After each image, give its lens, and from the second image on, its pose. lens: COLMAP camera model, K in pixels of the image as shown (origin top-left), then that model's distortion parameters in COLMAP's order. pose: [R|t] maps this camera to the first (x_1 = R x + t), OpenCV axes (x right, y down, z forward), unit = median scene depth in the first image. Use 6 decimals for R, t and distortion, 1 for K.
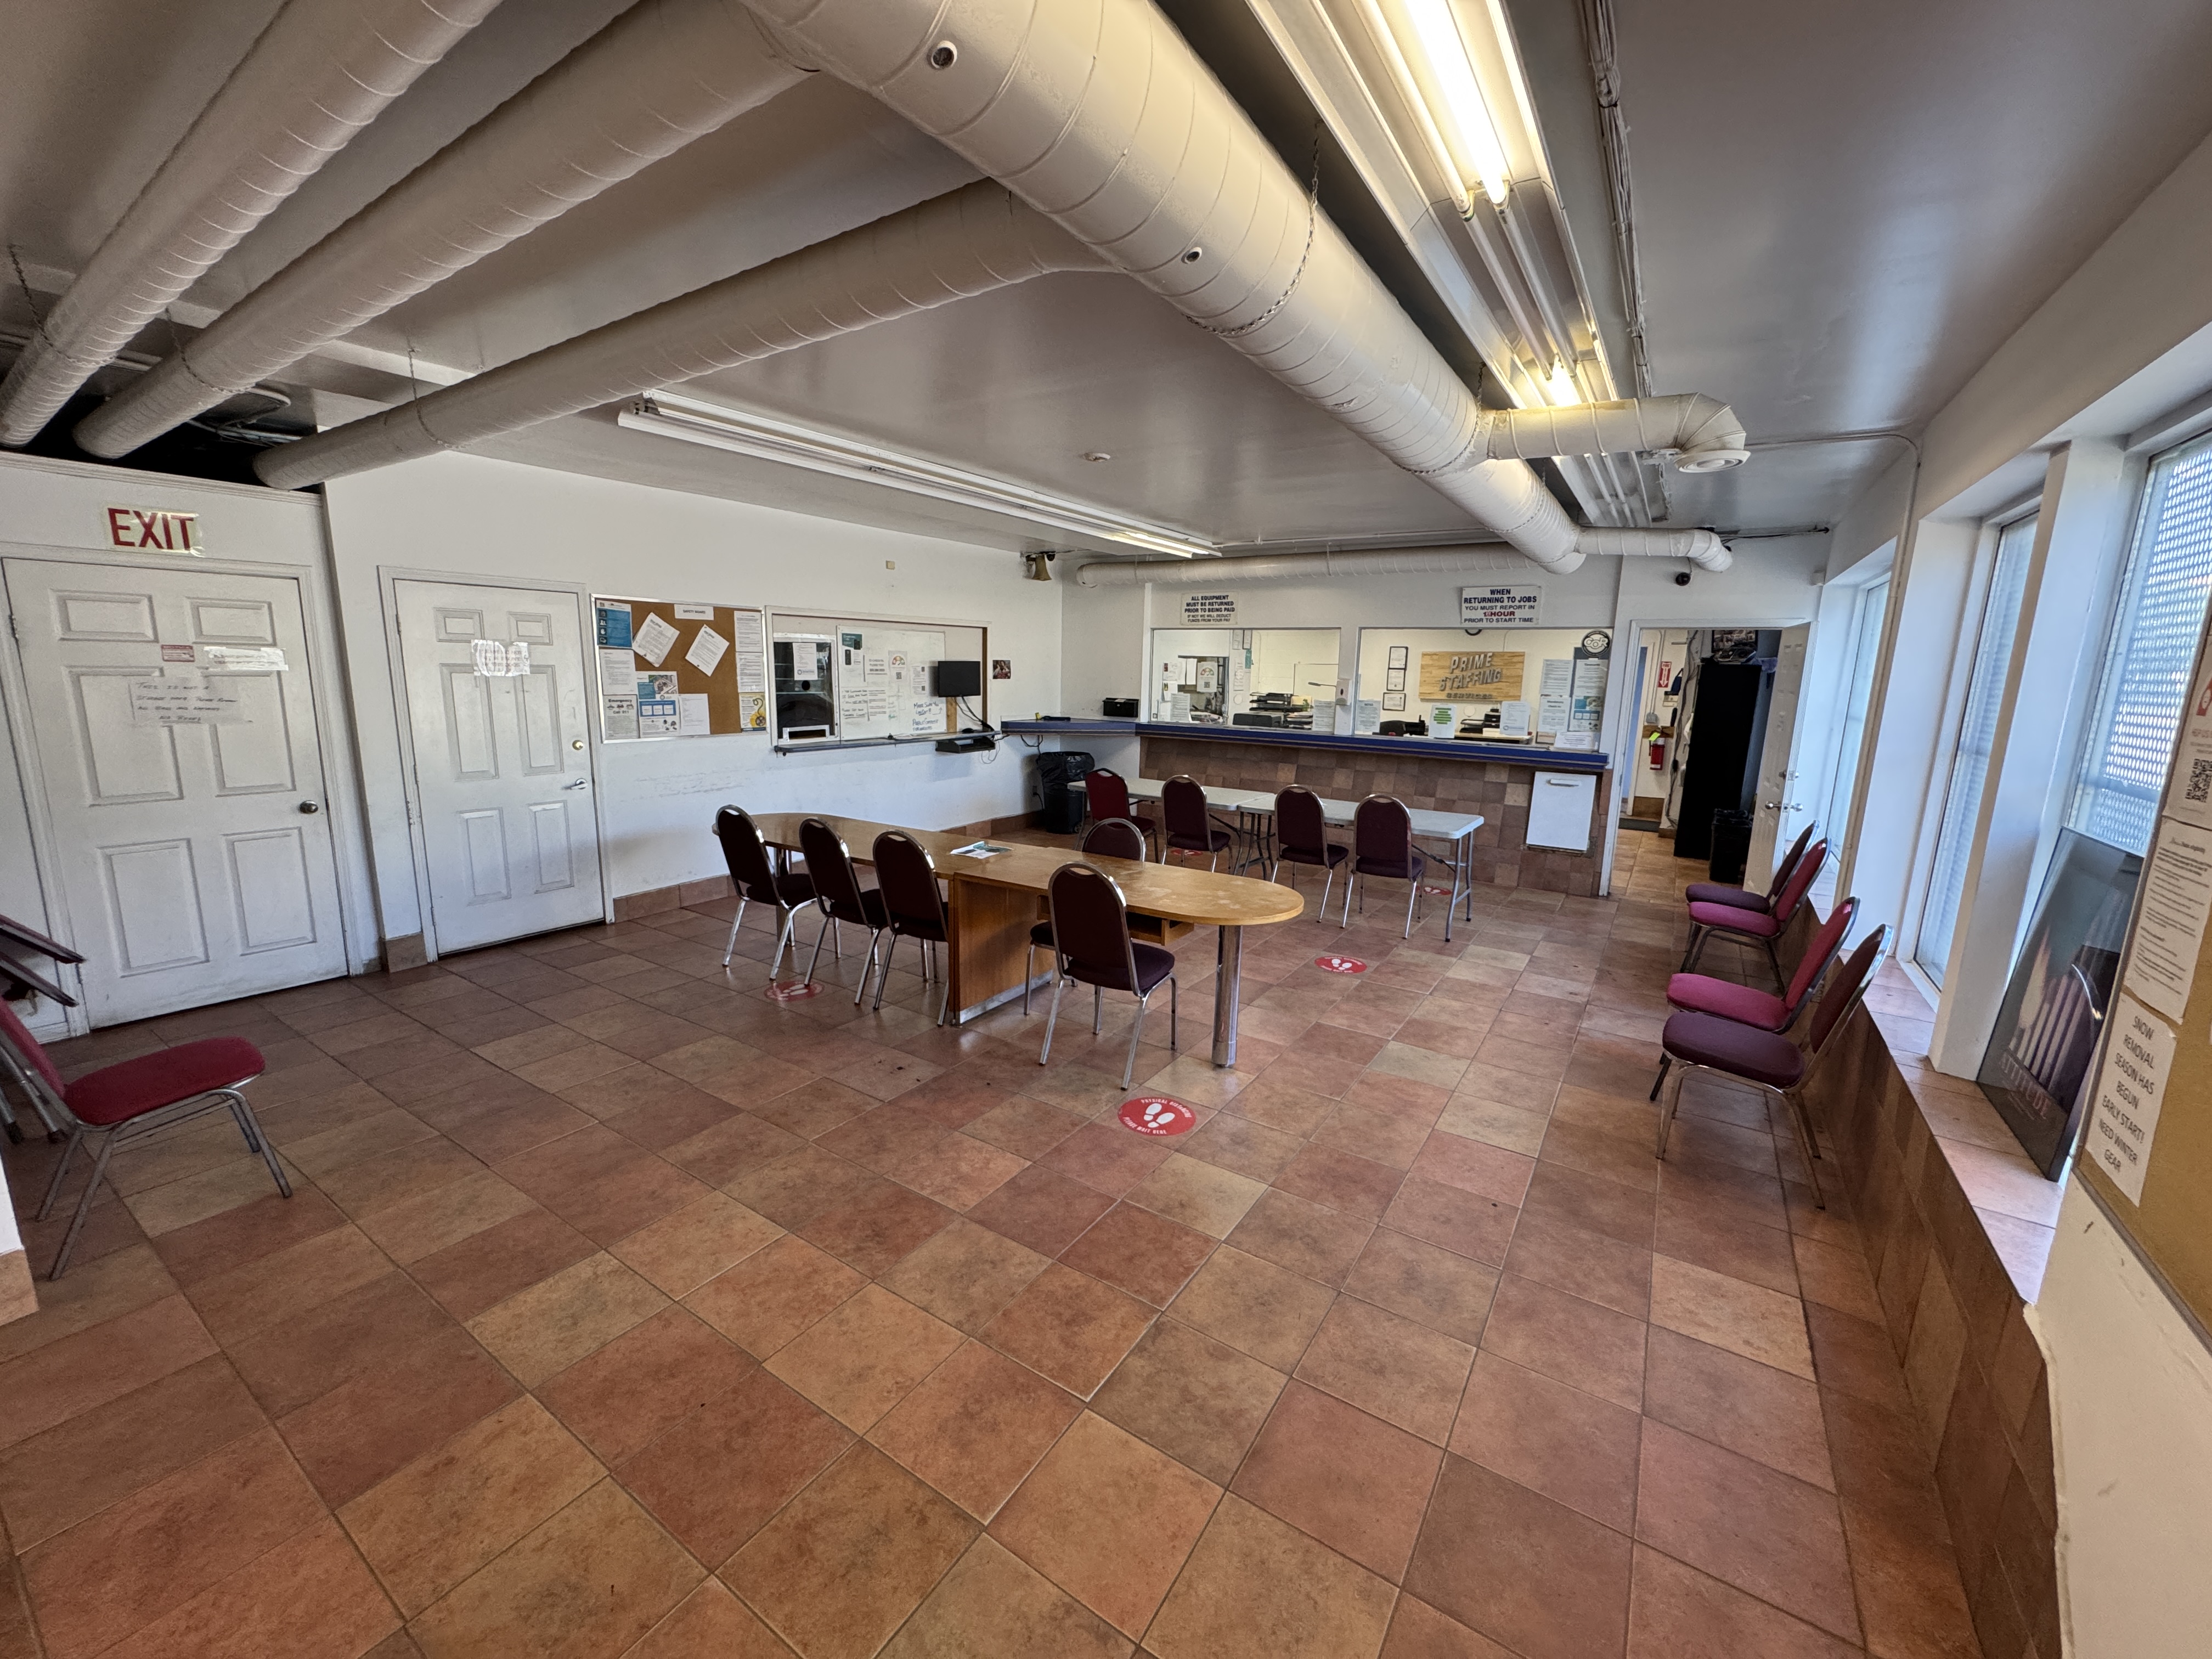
lens RADIAL K [[882.5, 0, 1102.8], [0, 882.5, 829.2], [0, 0, 1]] dist [-0.001591, -0.000068]
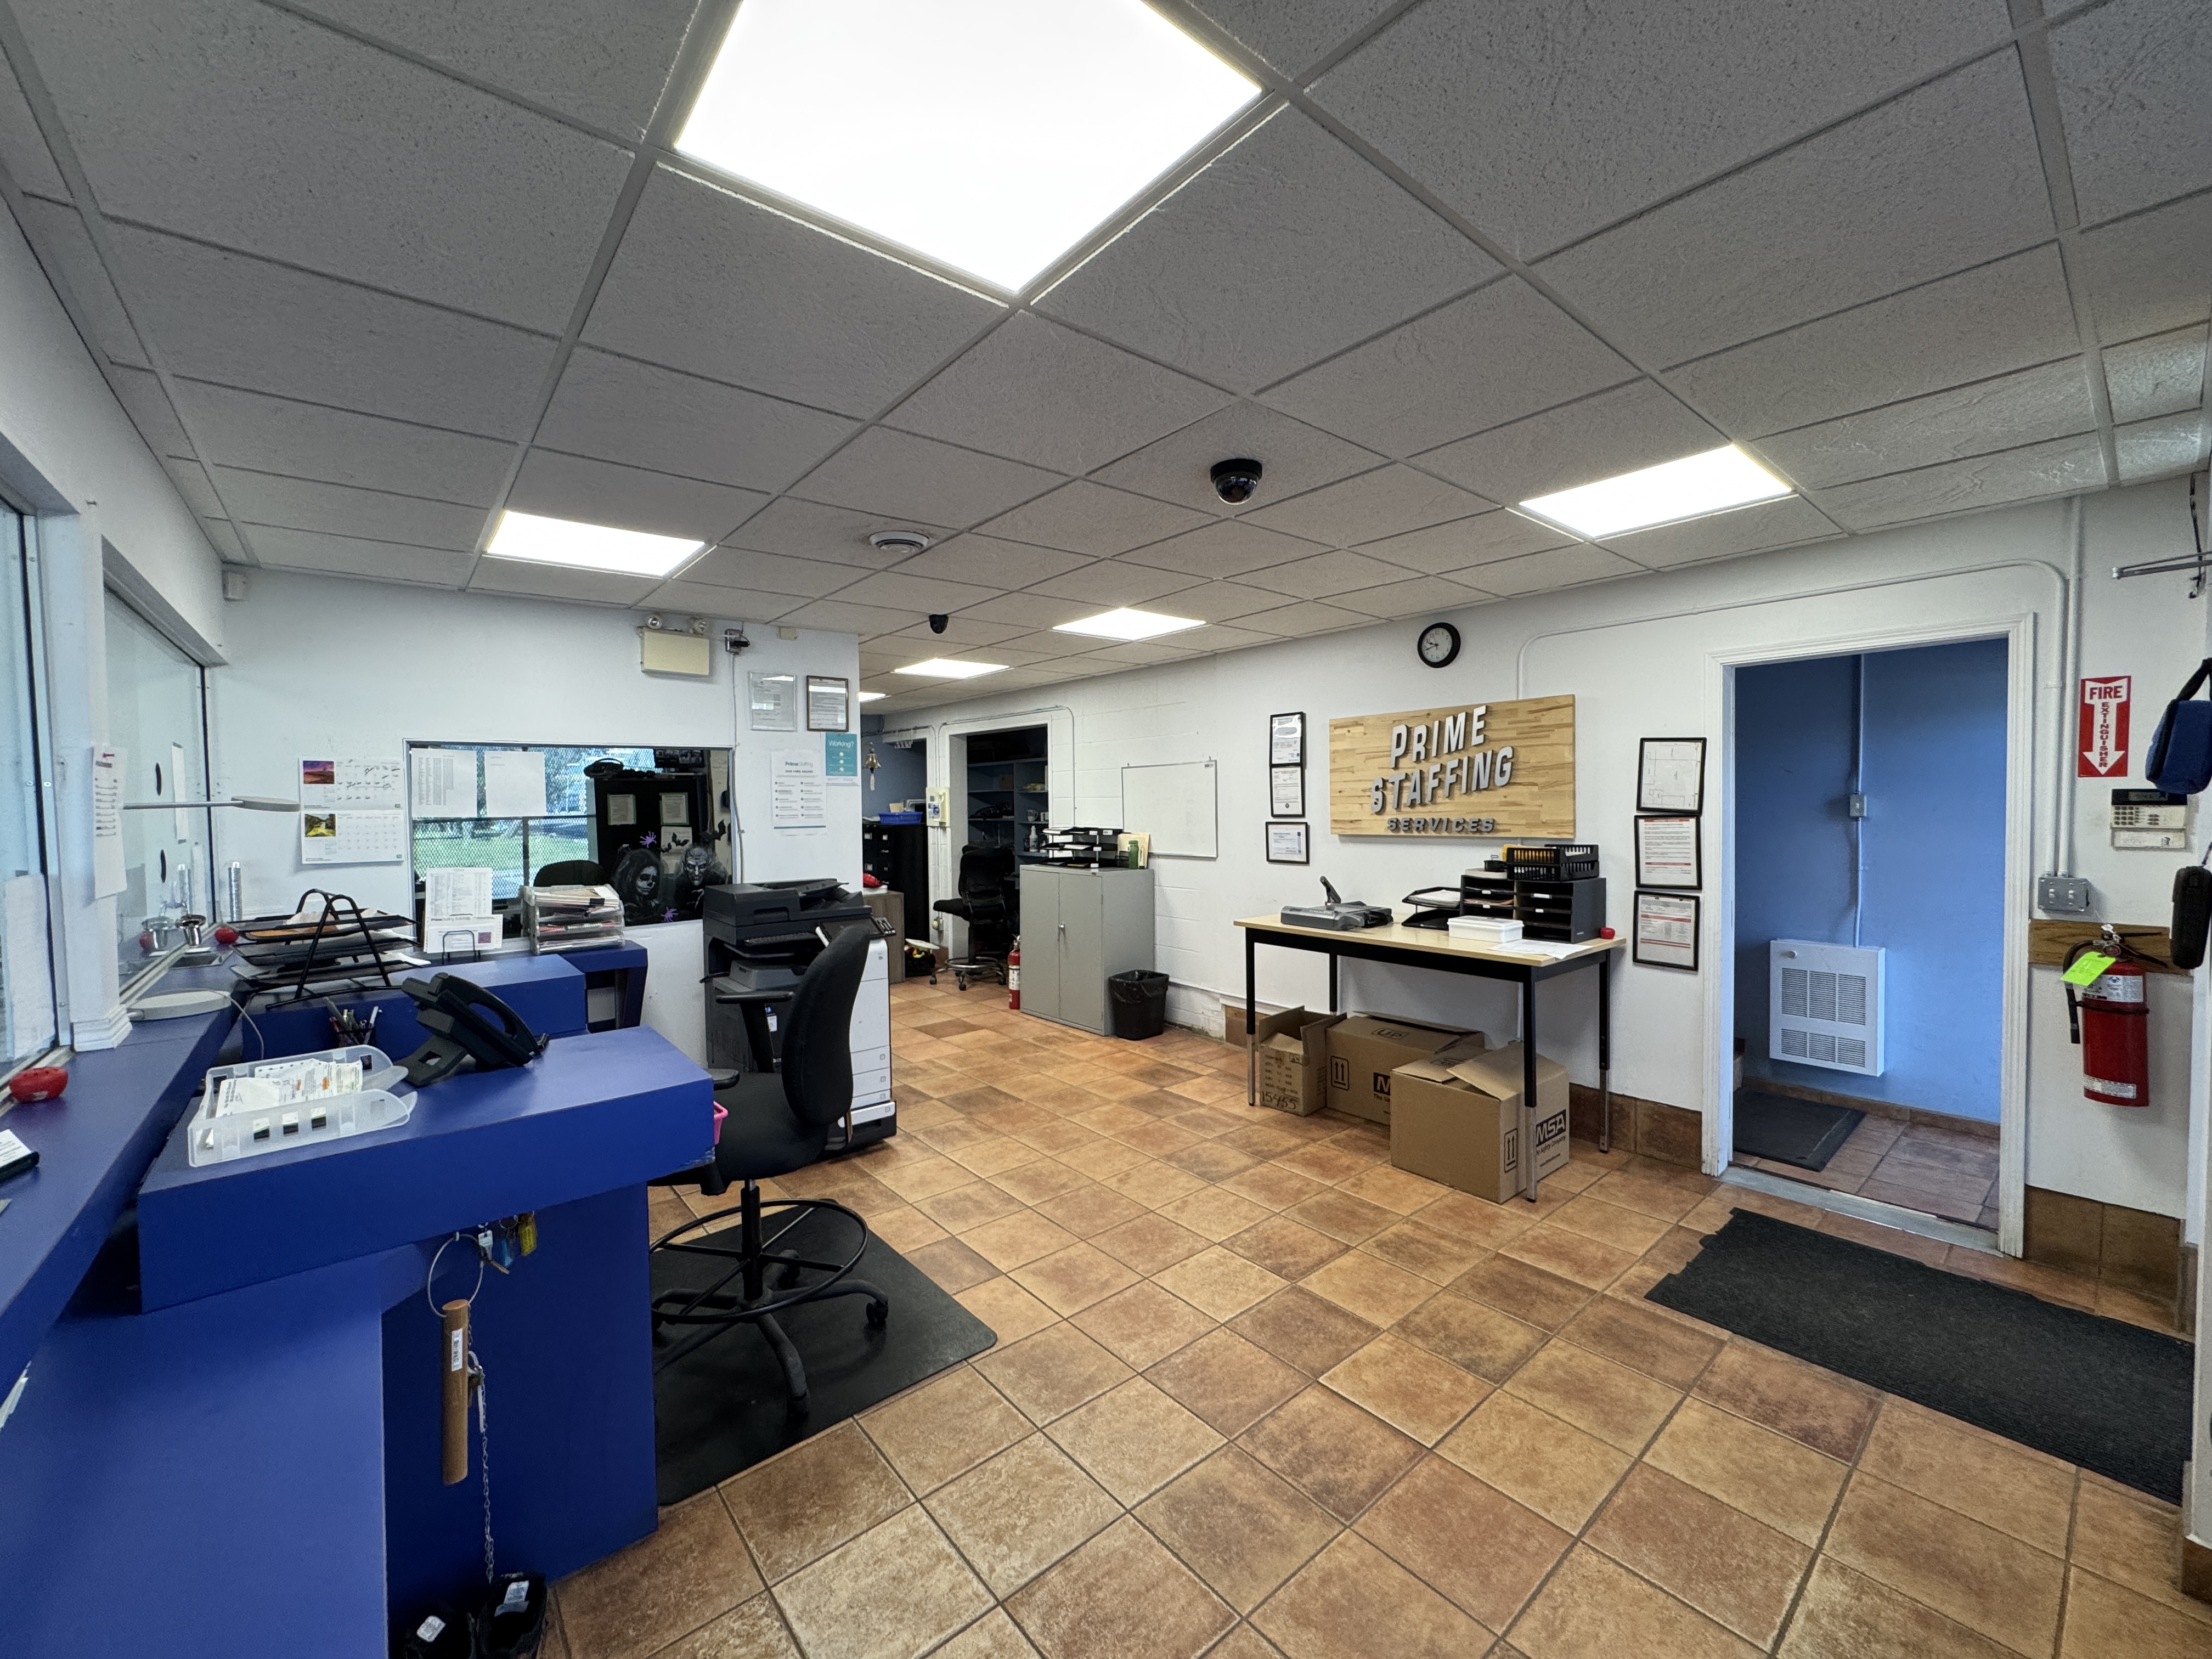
lens RADIAL K [[882.5, 0, 1105.1], [0, 882.5, 829.3], [0, 0, 1]] dist [-0.001591, -0.000068]
pose [[0.955694, -0.023686, -0.293407, 0.777529], [-0.020887, 0.988789, -0.147854, -0.182539], [0.293620, 0.147431, 0.944485, 1.213225]]
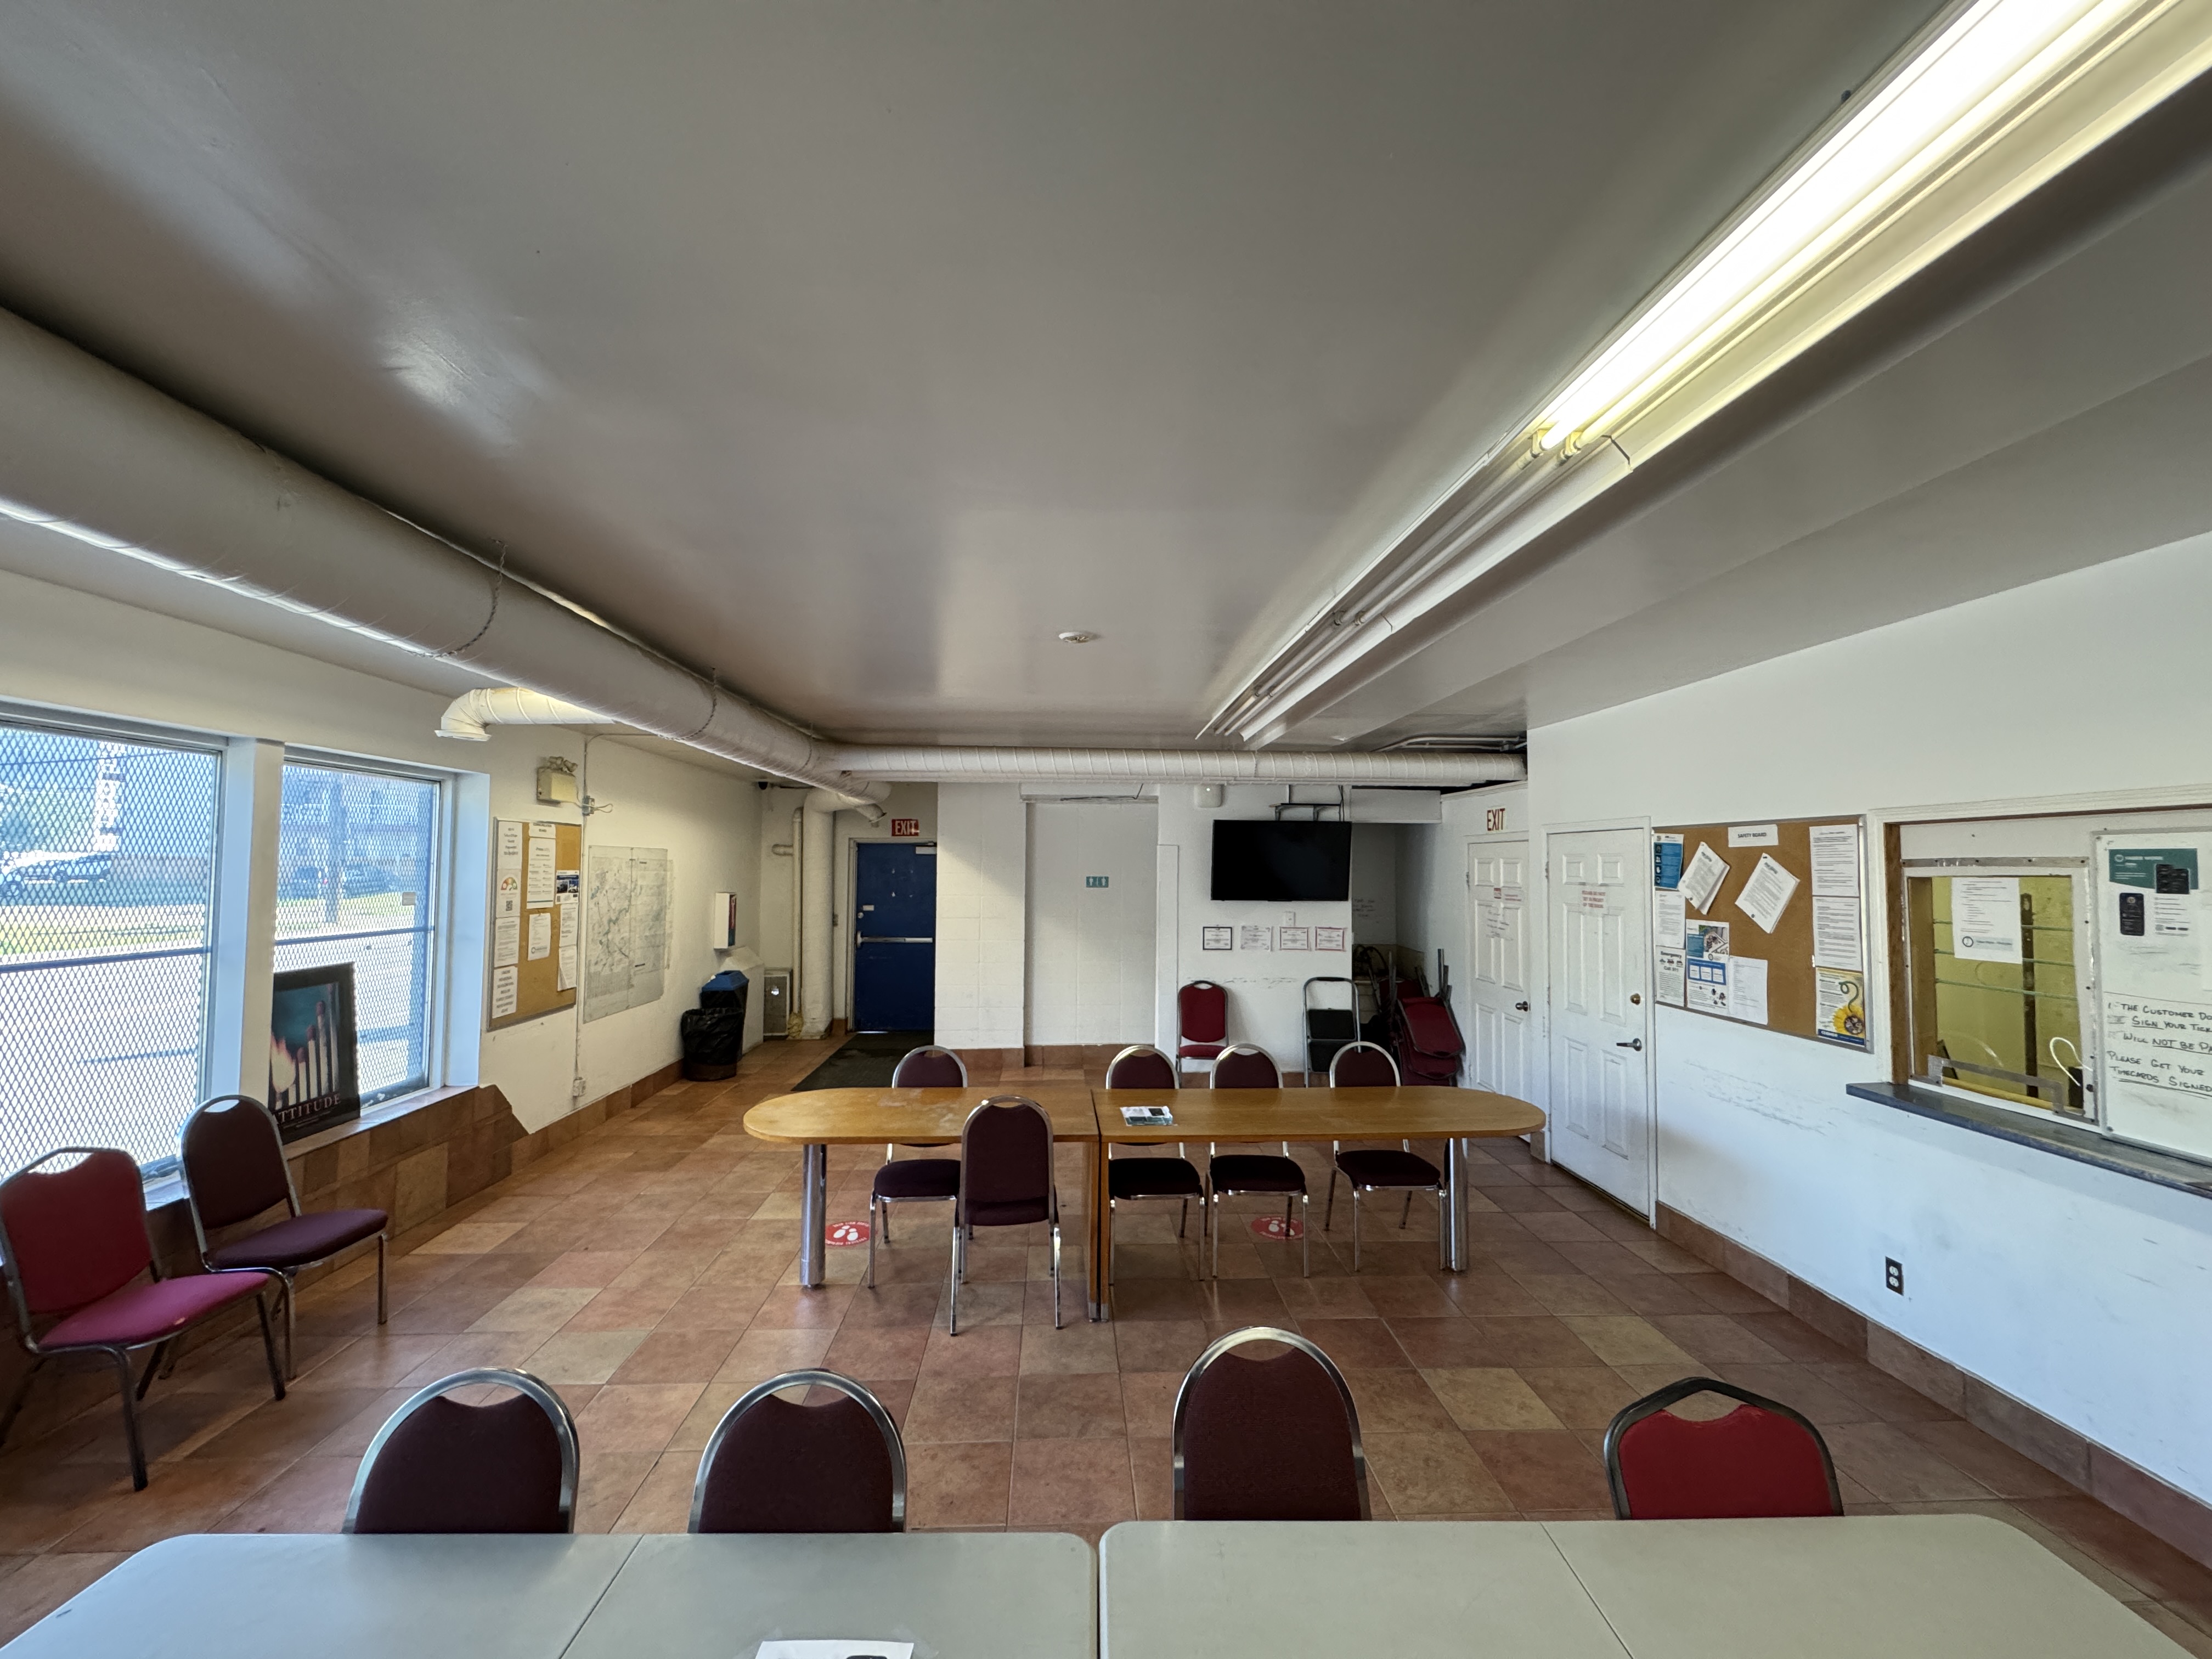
lens RADIAL K [[882.5, 0, 1104.4], [0, 882.5, 827.8], [0, 0, 1]] dist [-0.001591, -0.000068]
pose [[-0.806111, -0.055138, -0.589190, 0.325918], [-0.134141, 0.986758, 0.091183, -0.253077], [0.576360, 0.152538, -0.802833, 1.279255]]
